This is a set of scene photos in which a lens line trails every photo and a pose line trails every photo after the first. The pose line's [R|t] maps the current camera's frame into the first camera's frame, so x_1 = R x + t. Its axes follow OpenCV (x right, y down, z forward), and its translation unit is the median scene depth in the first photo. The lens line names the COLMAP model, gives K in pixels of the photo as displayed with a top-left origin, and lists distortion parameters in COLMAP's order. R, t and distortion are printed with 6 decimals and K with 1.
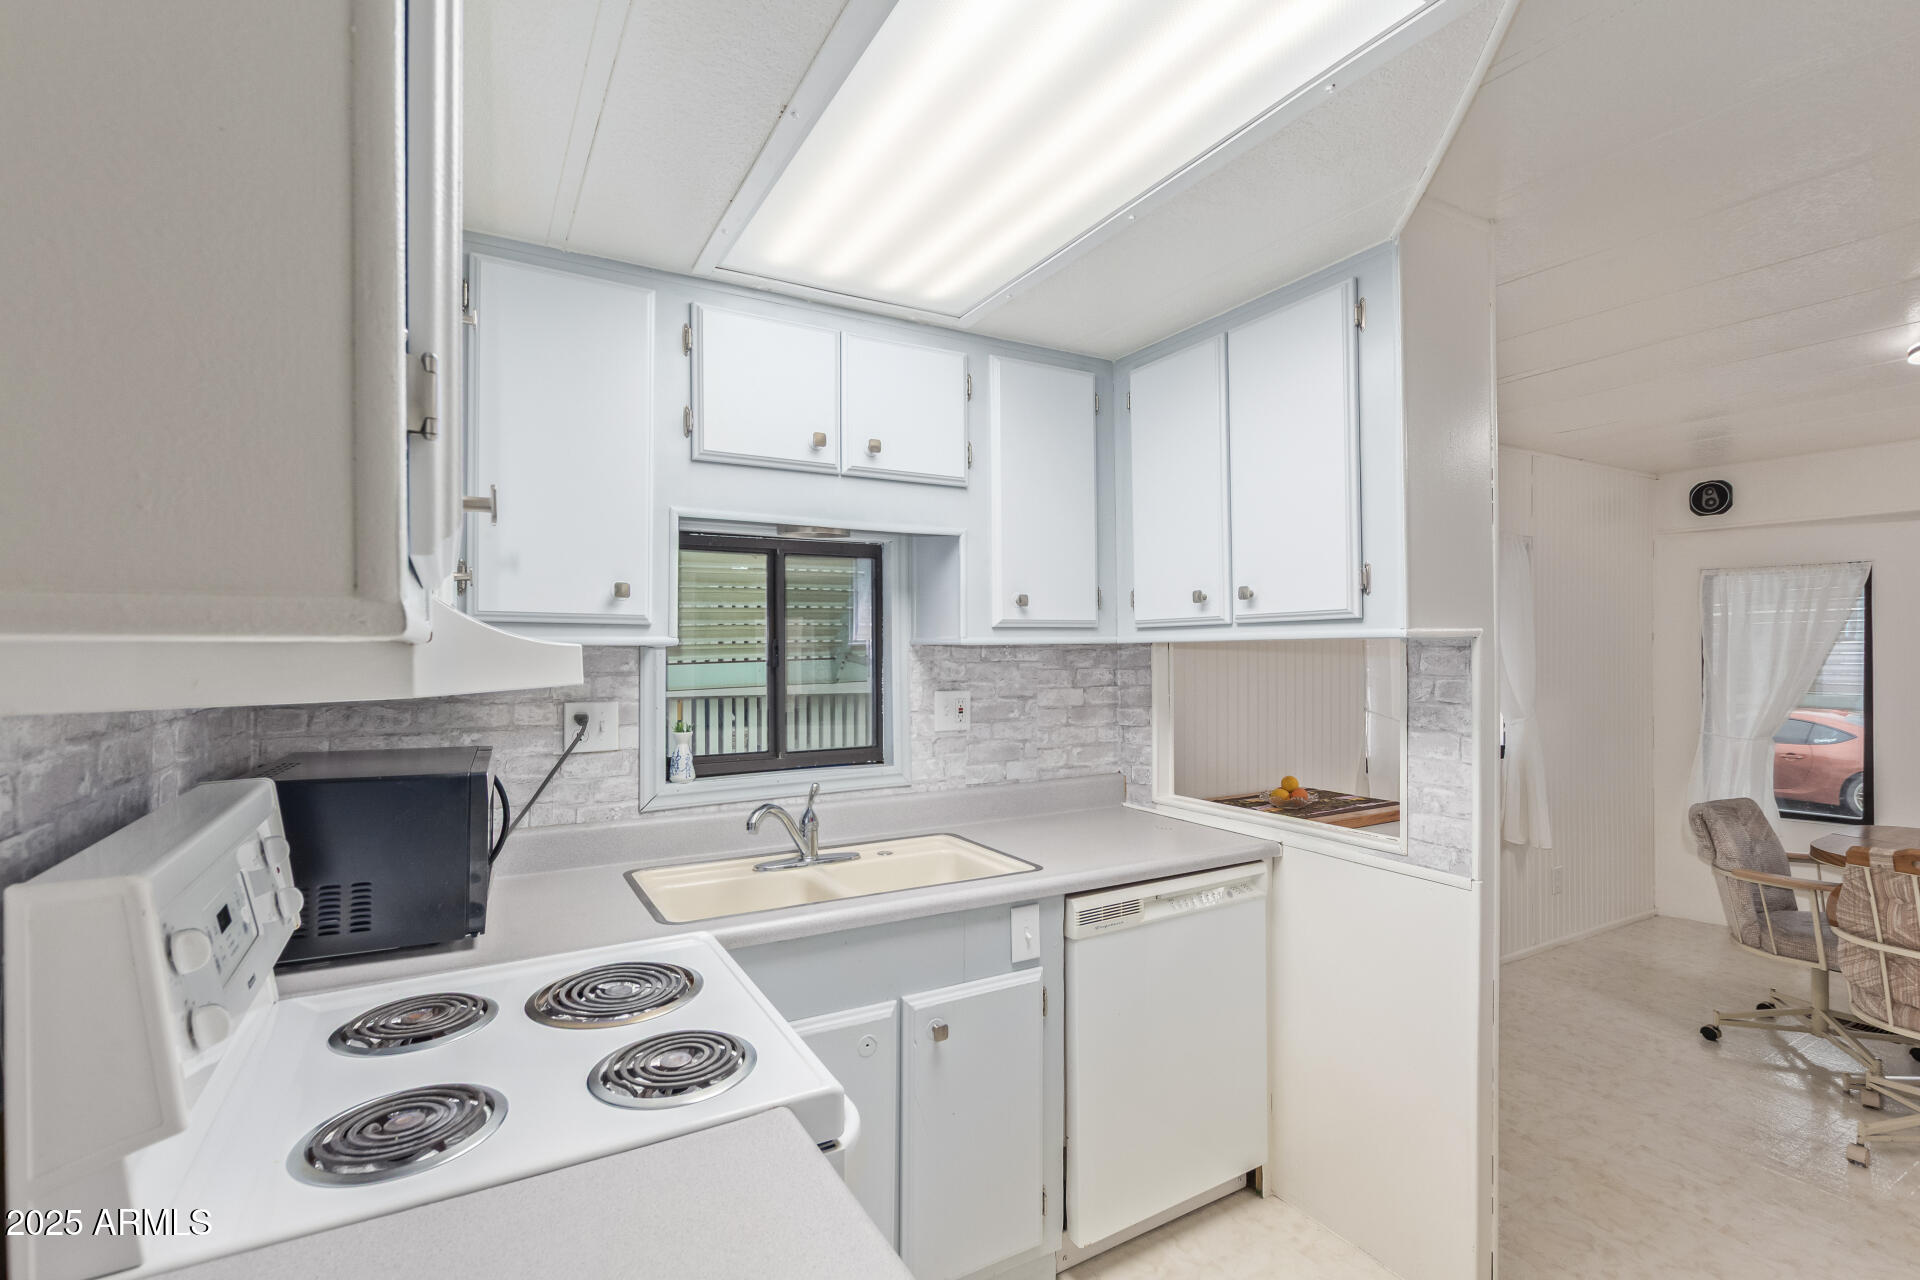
lens RADIAL K [[880.2, 0, 956.8], [0, 880.2, 642.4], [0, 0, 1]] dist [0.002246, 0.000104]
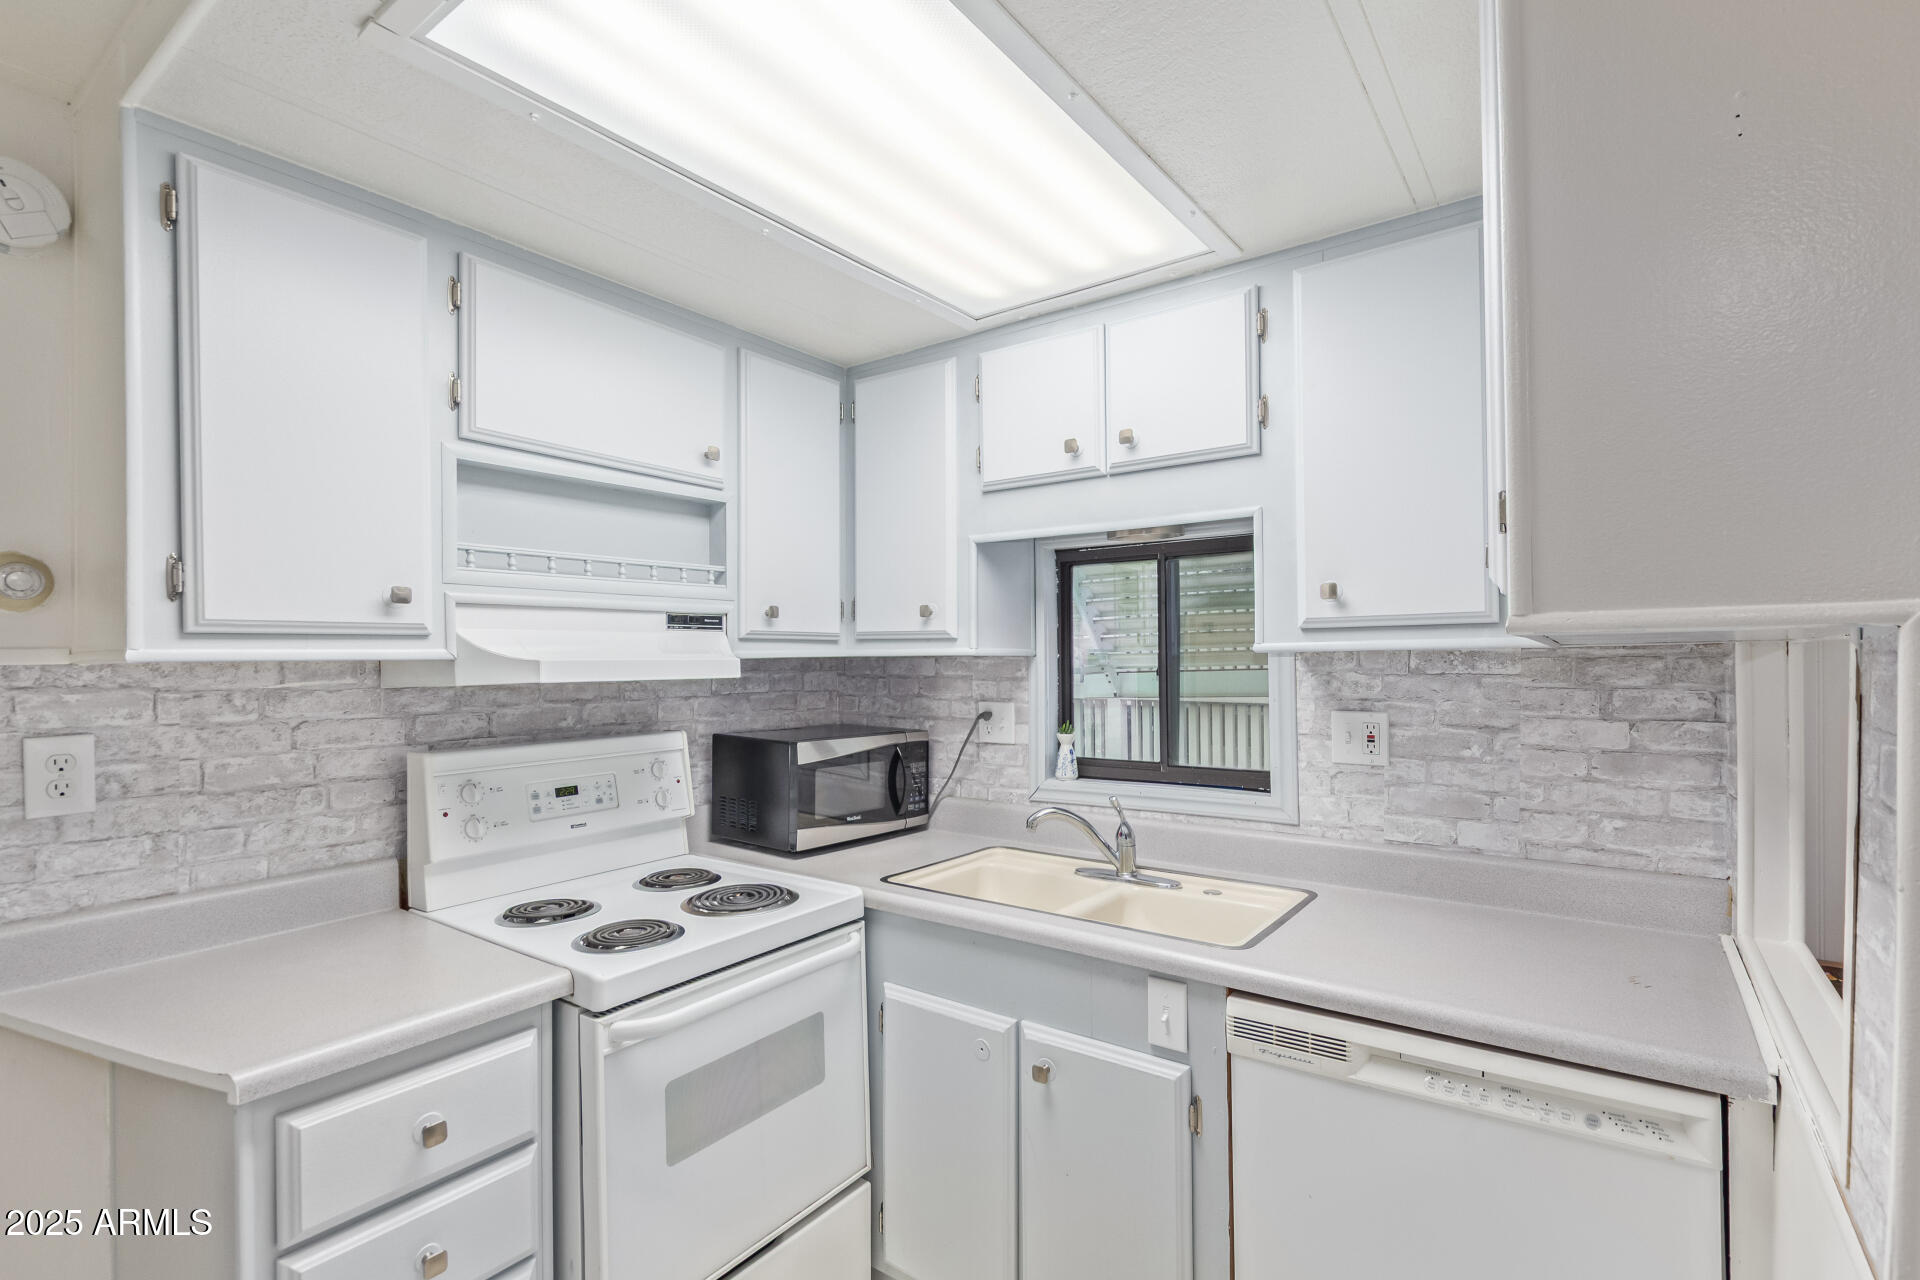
lens RADIAL K [[880.2, 0, 961.2], [0, 880.2, 652.6], [0, 0, 1]] dist [0.002246, 0.000104]
pose [[0.416272, -0.004123, -0.909231, 0.551505], [0.013864, 0.999902, 0.001813, -0.002179], [0.909134, -0.013360, 0.416289, 0.378913]]
